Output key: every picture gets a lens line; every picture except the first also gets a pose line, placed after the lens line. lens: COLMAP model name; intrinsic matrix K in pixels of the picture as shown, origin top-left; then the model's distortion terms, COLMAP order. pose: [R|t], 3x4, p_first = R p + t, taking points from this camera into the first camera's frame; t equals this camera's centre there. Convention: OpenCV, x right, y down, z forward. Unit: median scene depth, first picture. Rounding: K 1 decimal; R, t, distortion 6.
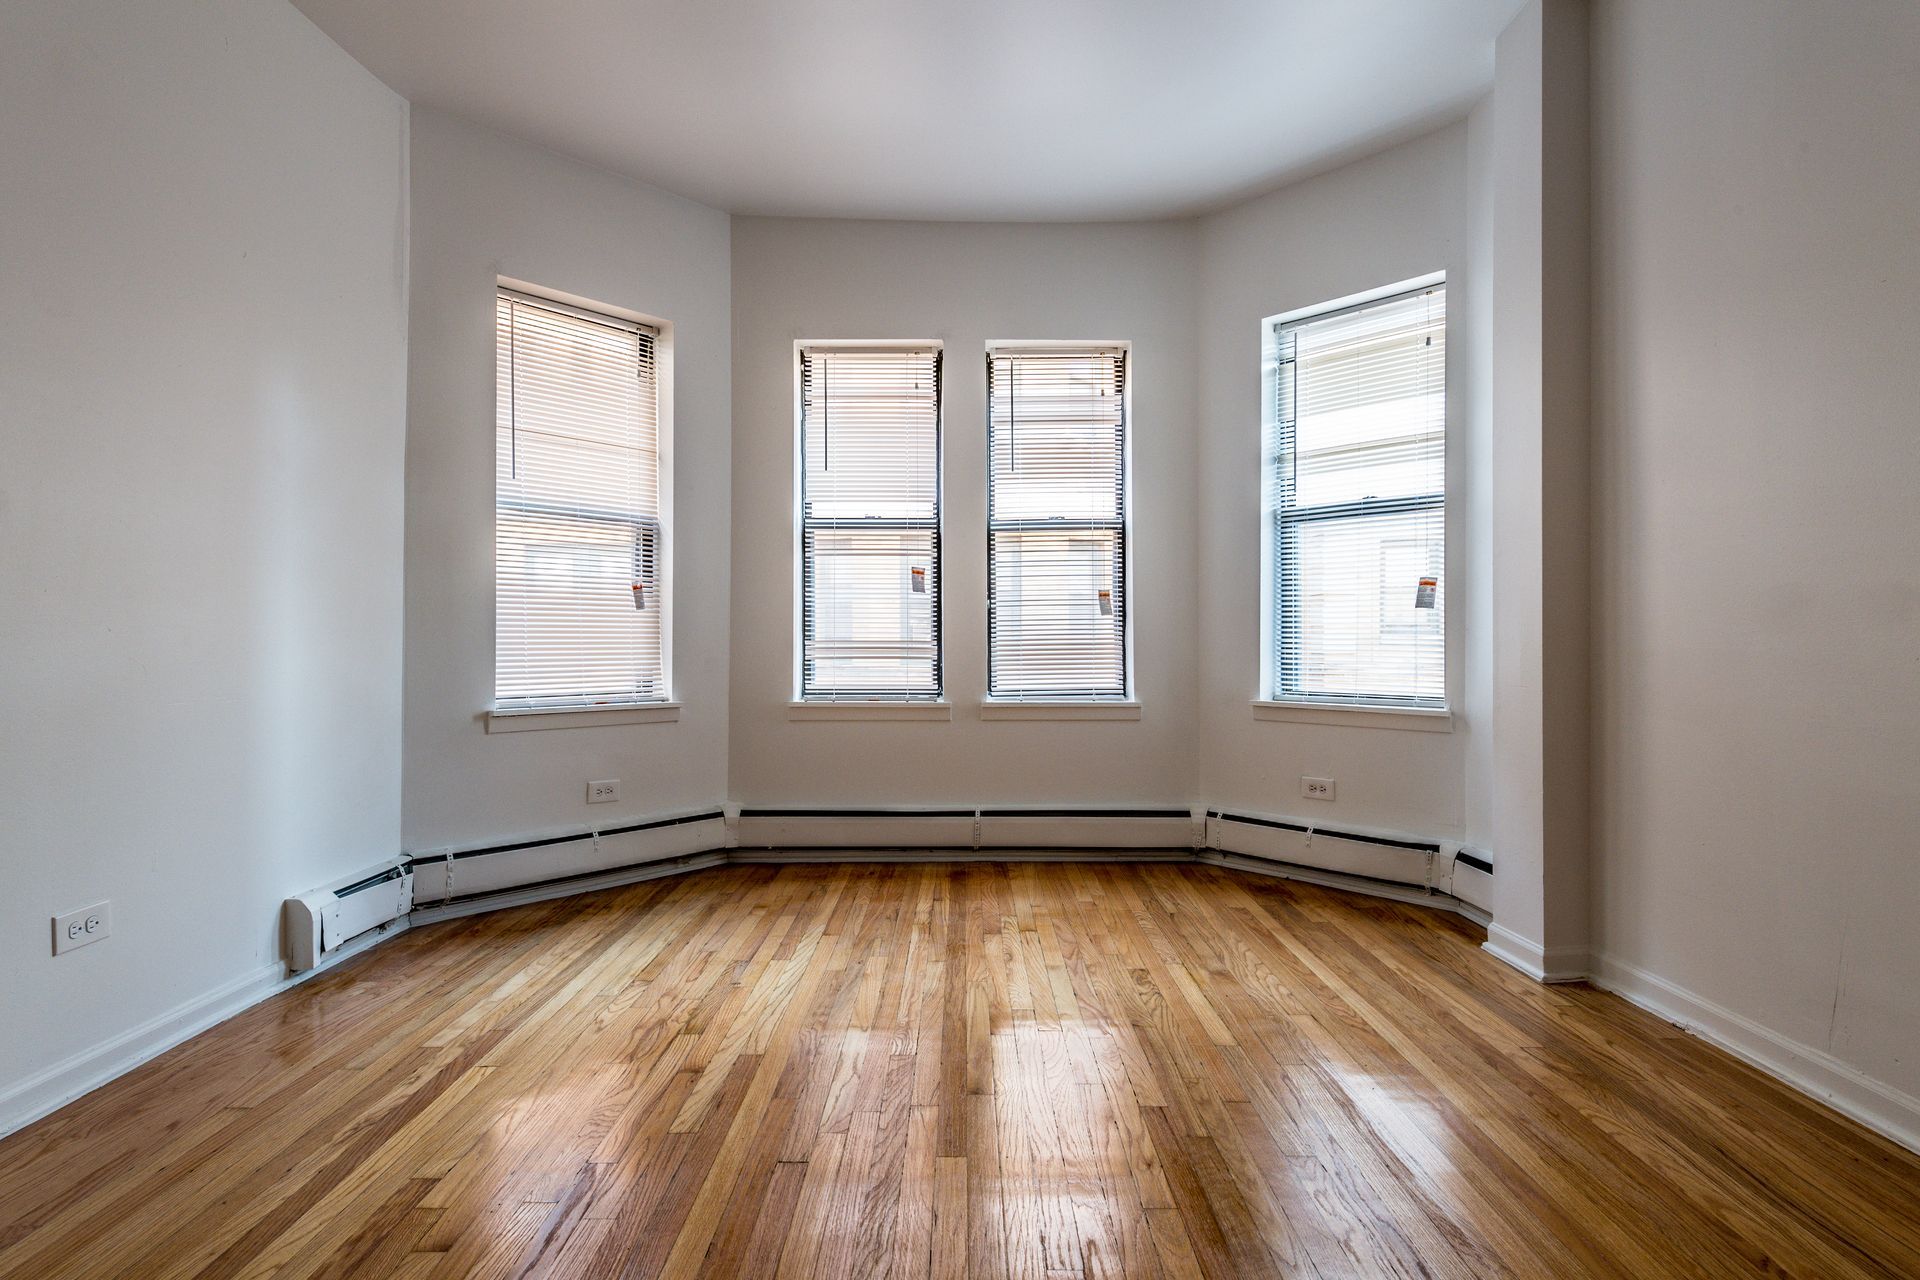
lens RADIAL K [[909.8, 0, 960.0], [0, 909.8, 640.0], [0, 0, 1]] dist [0.024206, -0.010328]
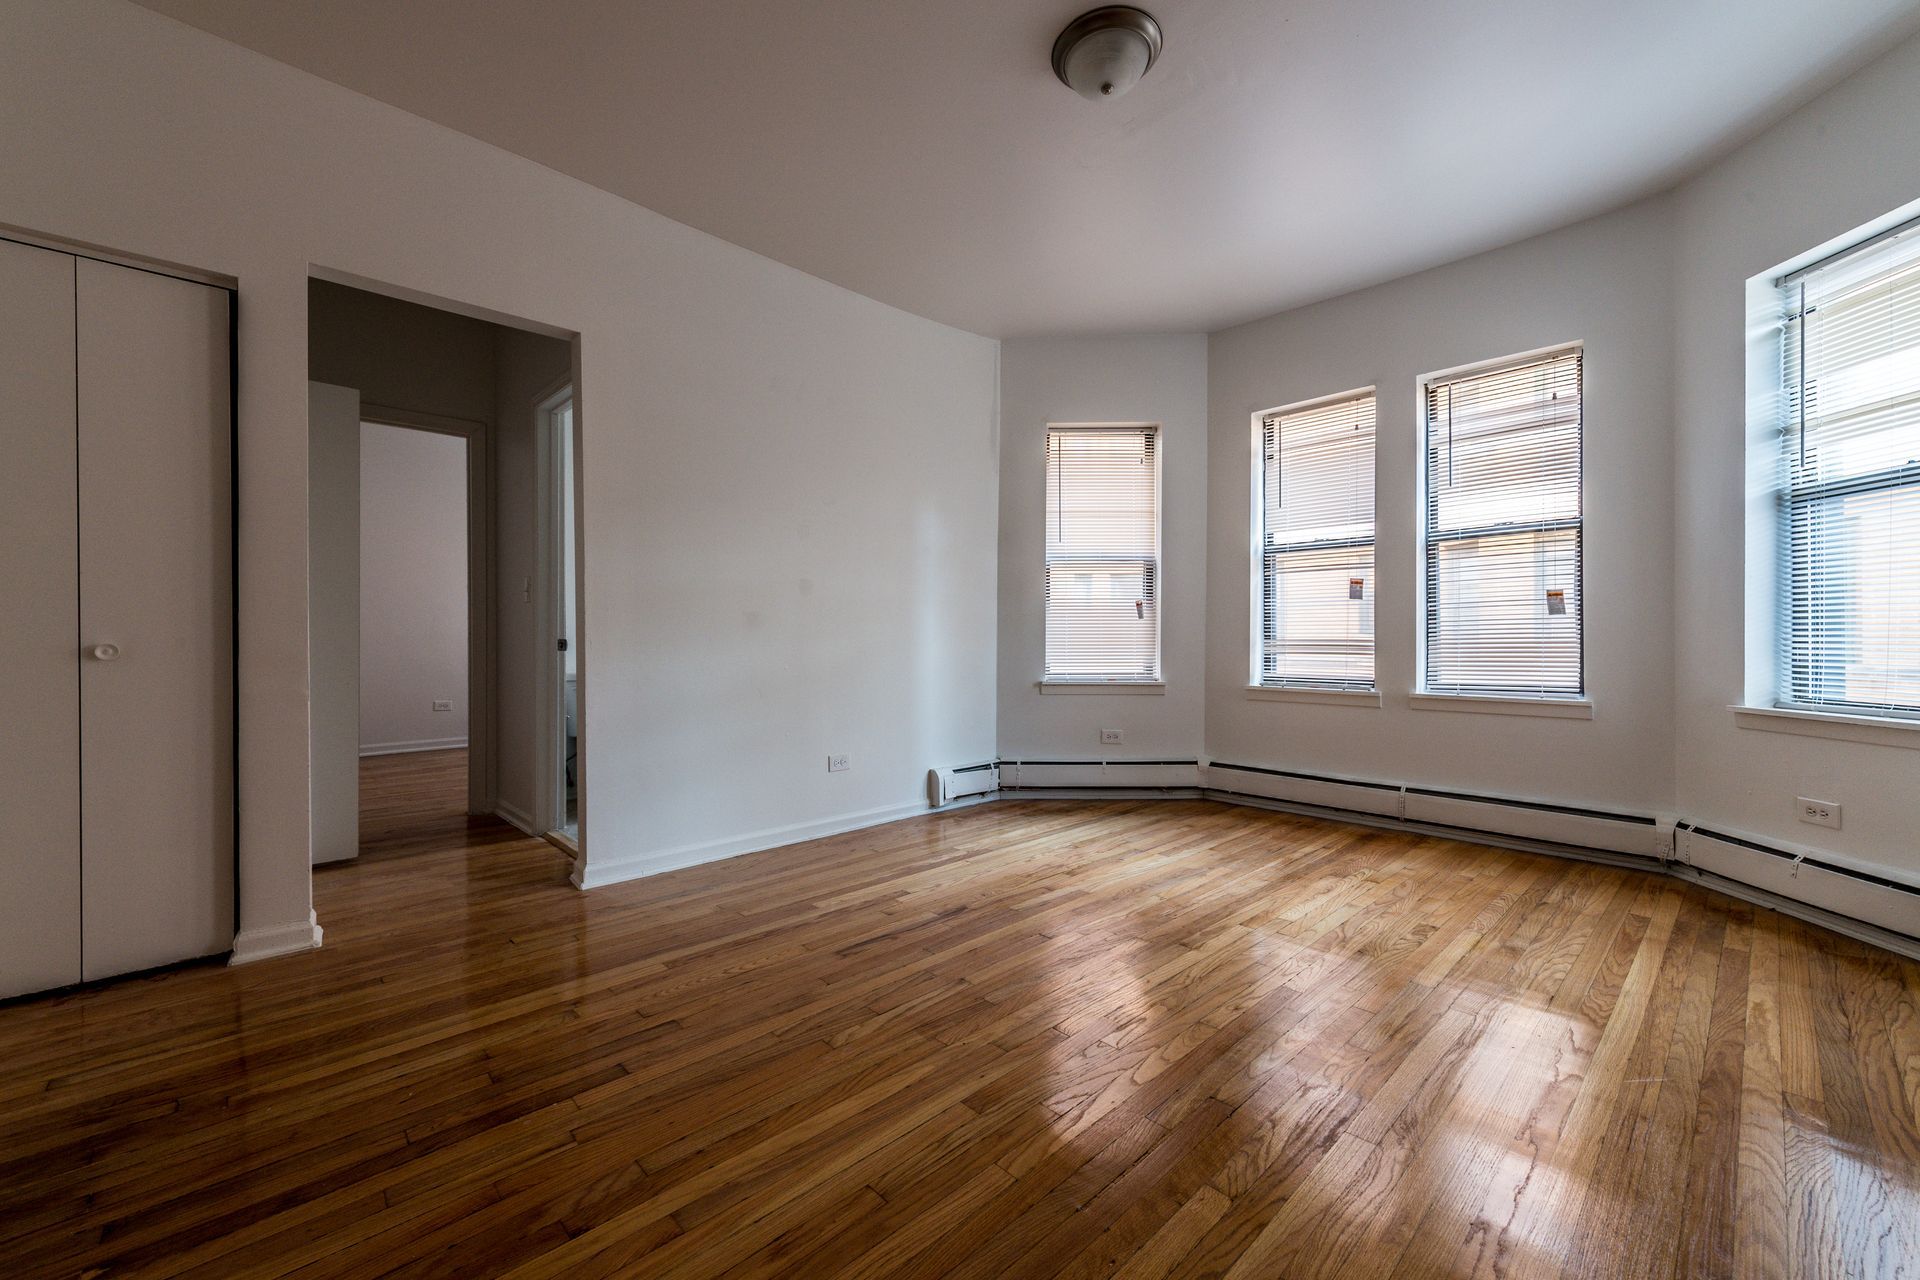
lens RADIAL K [[763.8, 0, 1009.9], [0, 763.8, 637.7], [0, 0, 1]] dist [0.006793, -0.000254]
pose [[0.714460, -0.001605, -0.699674, 0.353298], [0.002086, 0.999998, -0.000164, -0.002630], [0.699673, -0.001342, 0.714462, -0.043698]]
